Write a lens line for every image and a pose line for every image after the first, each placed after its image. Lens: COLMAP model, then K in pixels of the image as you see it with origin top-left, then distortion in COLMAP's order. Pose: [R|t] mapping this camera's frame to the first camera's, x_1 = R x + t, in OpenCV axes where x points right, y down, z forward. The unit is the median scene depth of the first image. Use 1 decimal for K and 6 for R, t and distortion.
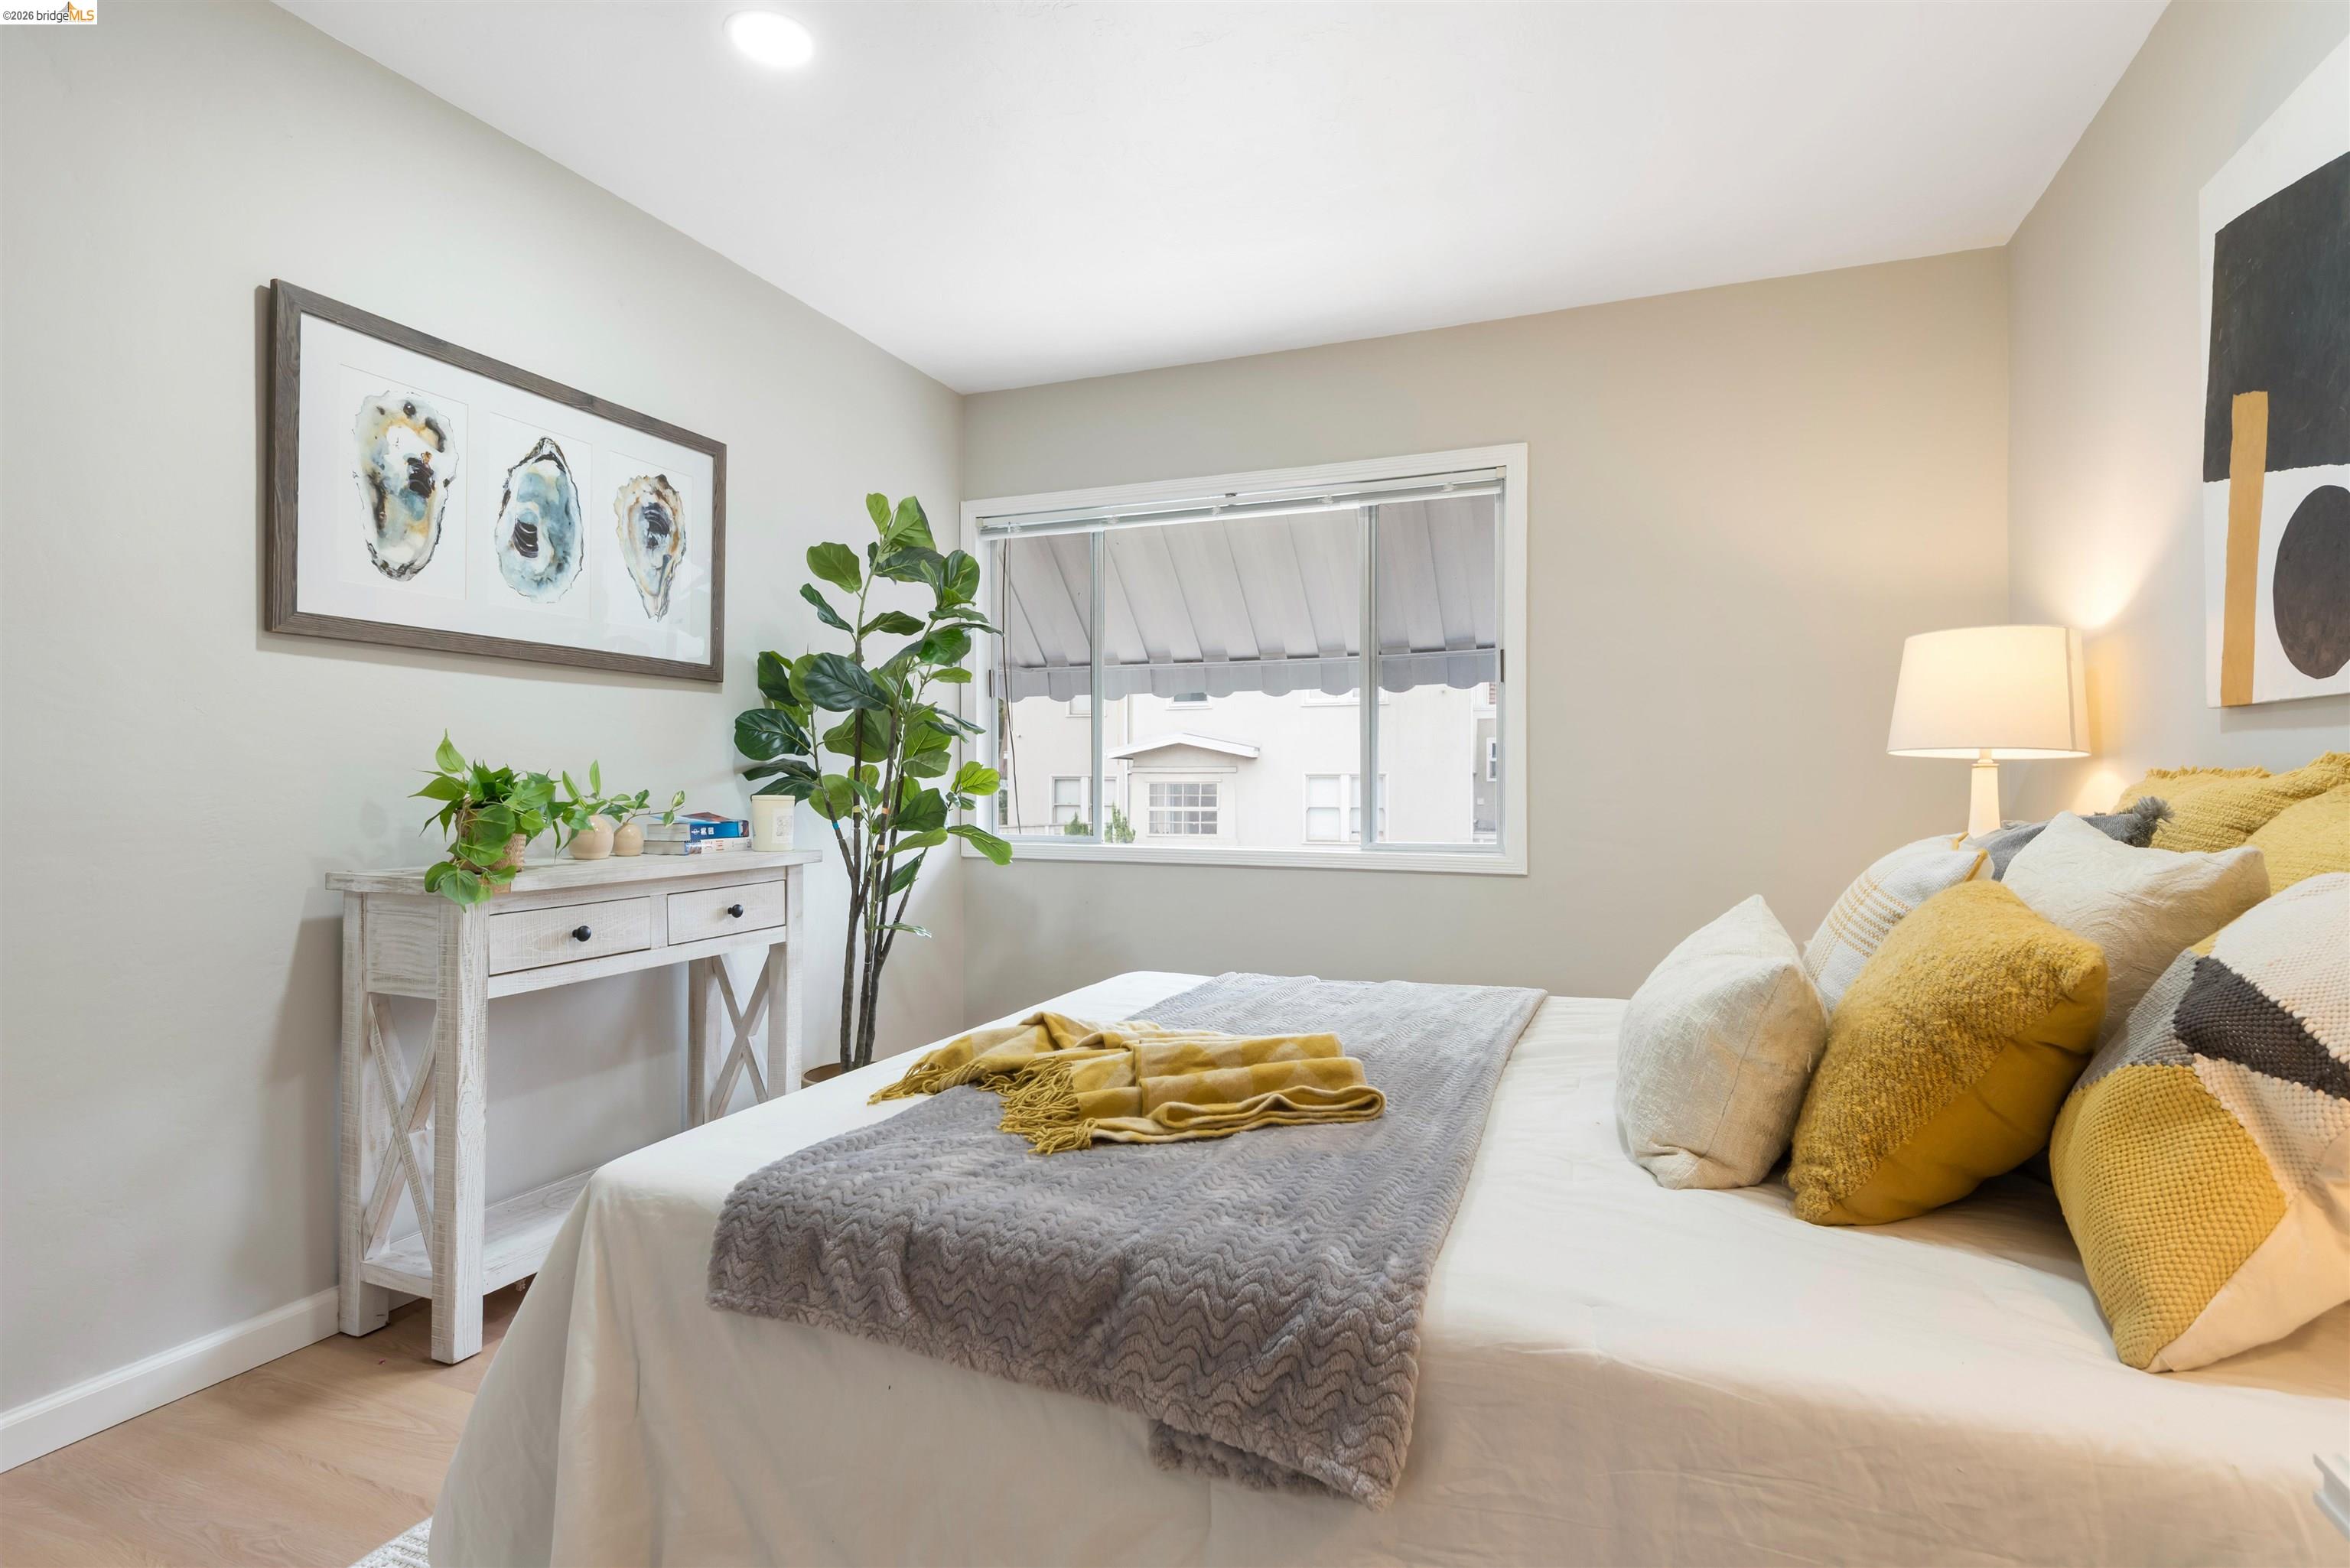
lens RADIAL K [[1146.1, 0, 1175.0], [0, 1146.1, 784.0], [0, 0, 1]] dist [0.031929, -0.027099]
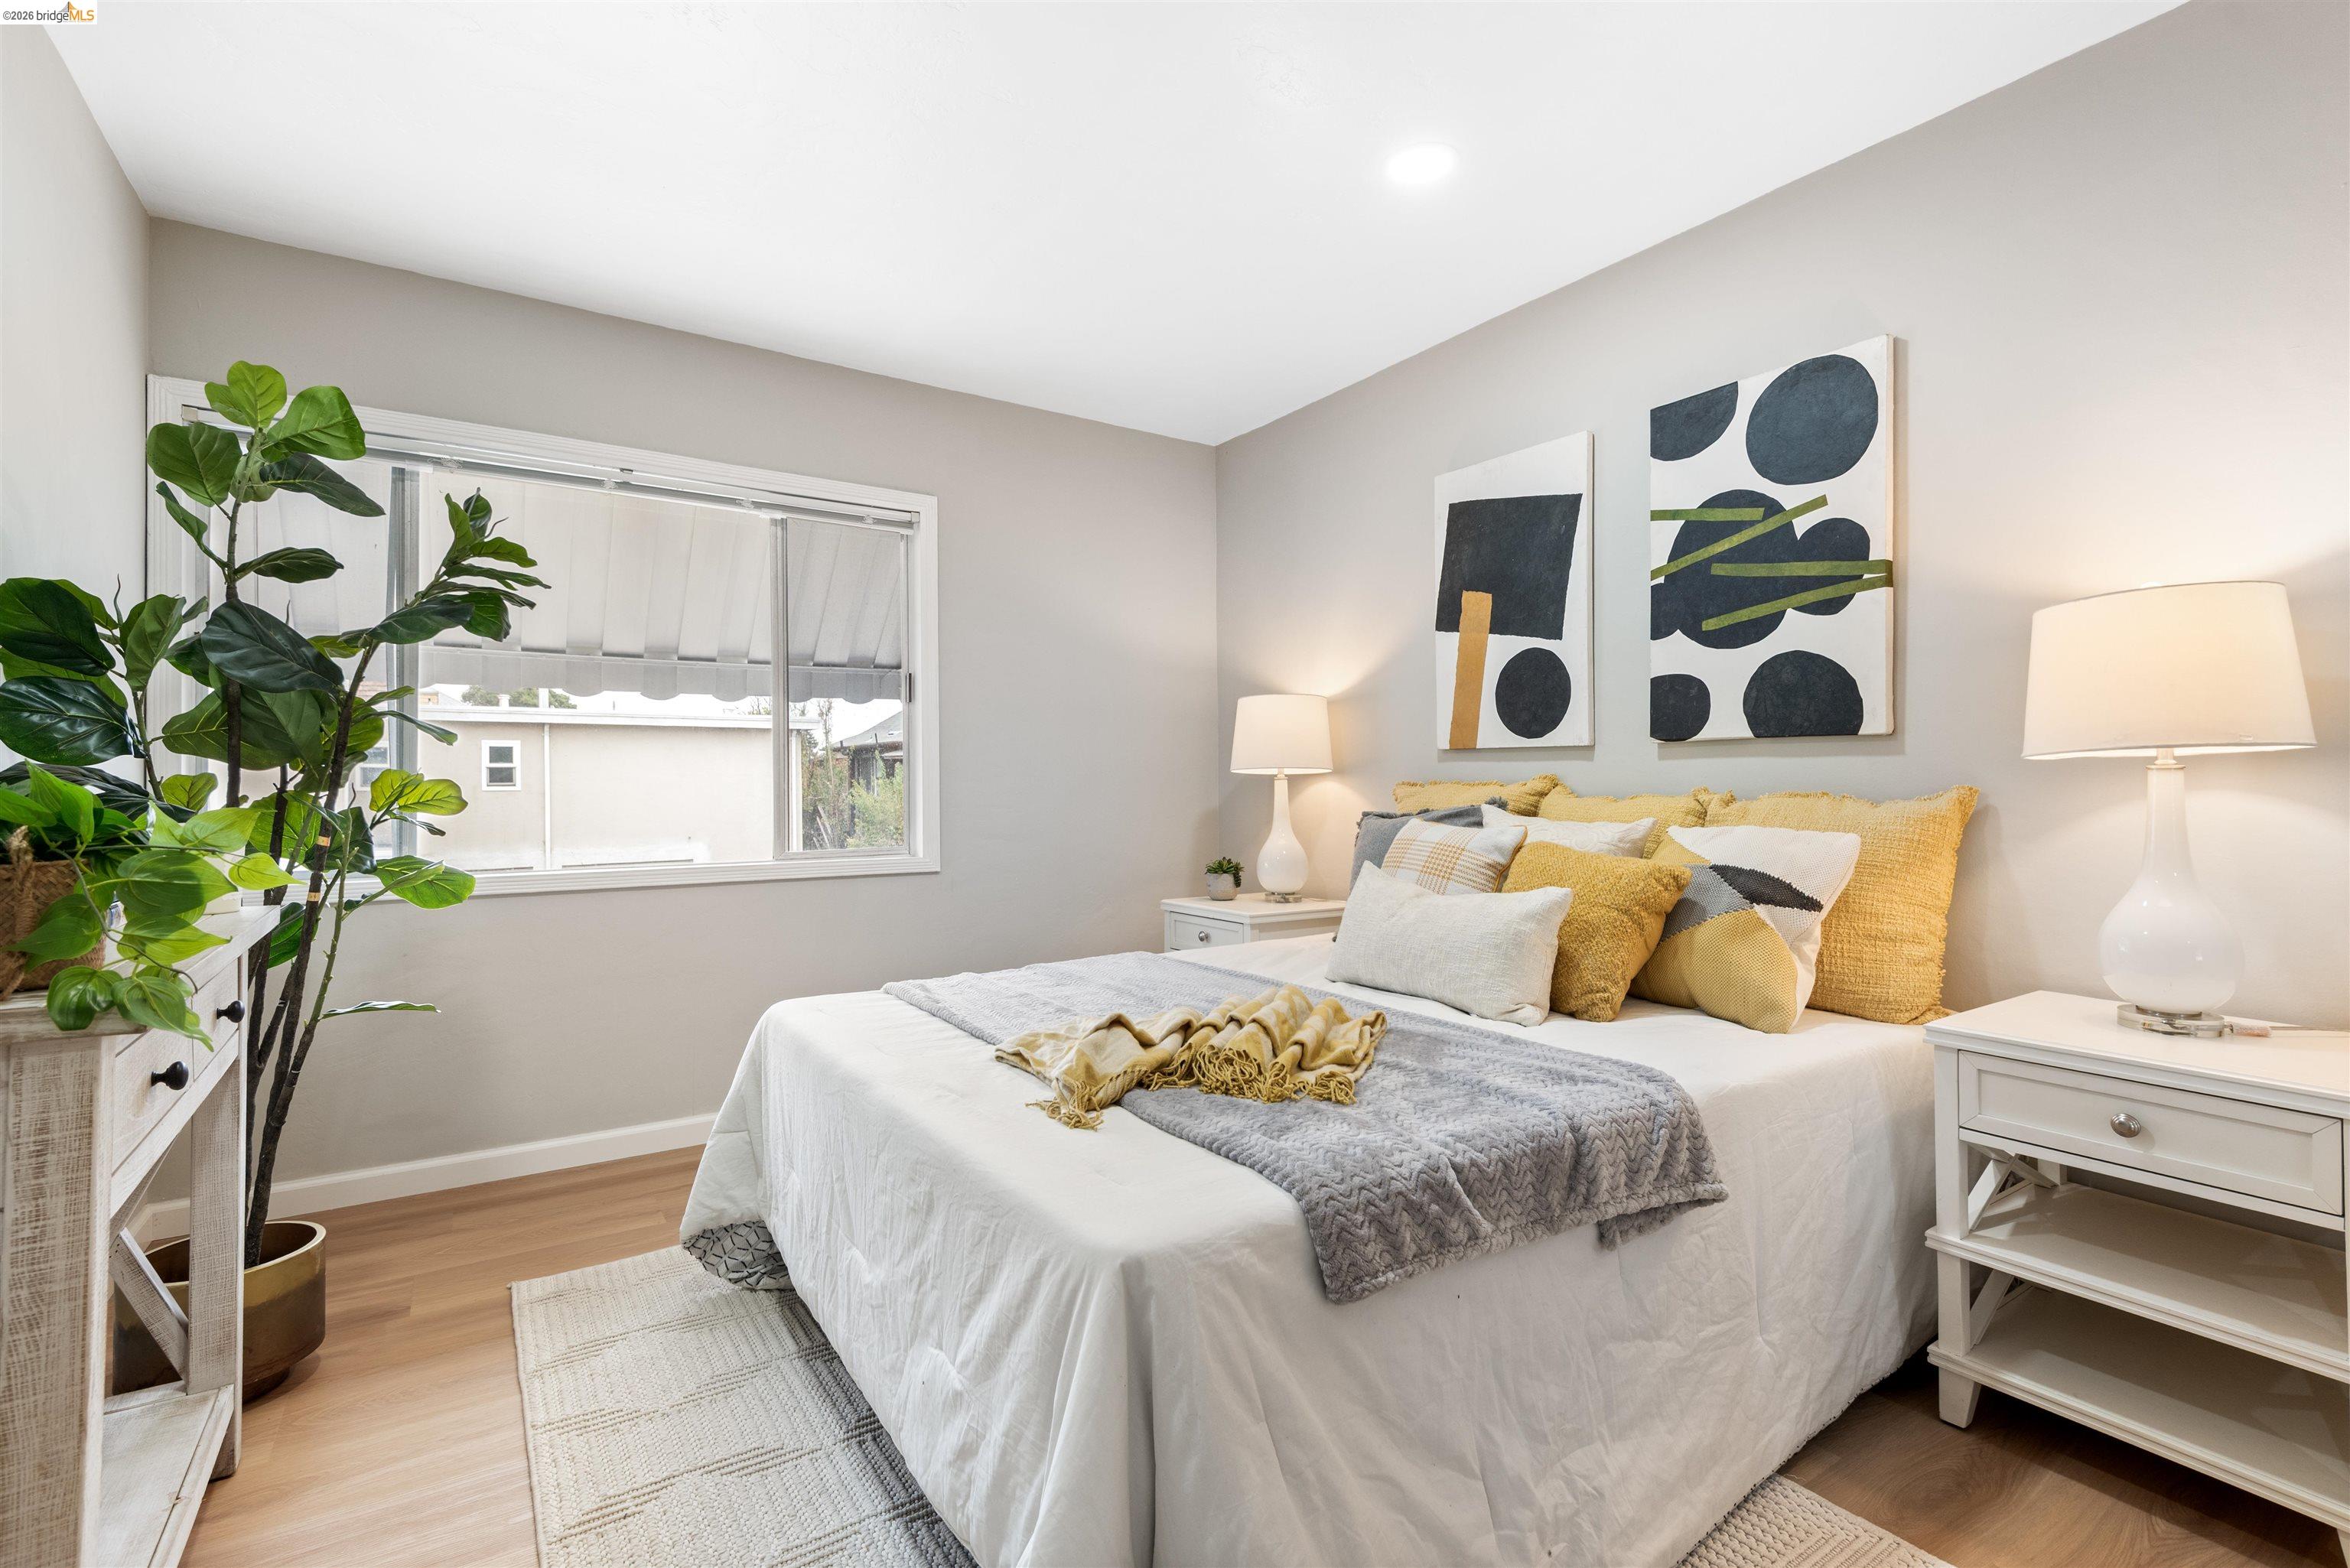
lens RADIAL K [[1061.7, 0, 1175.0], [0, 1061.7, 784.0], [0, 0, 1]] dist [0.023300, -0.000059]
pose [[0.565613, -0.004734, 0.824657, -0.479897], [0.007062, 0.999975, 0.000897, -0.007464], [-0.824641, 0.005316, 0.565632, 0.216661]]
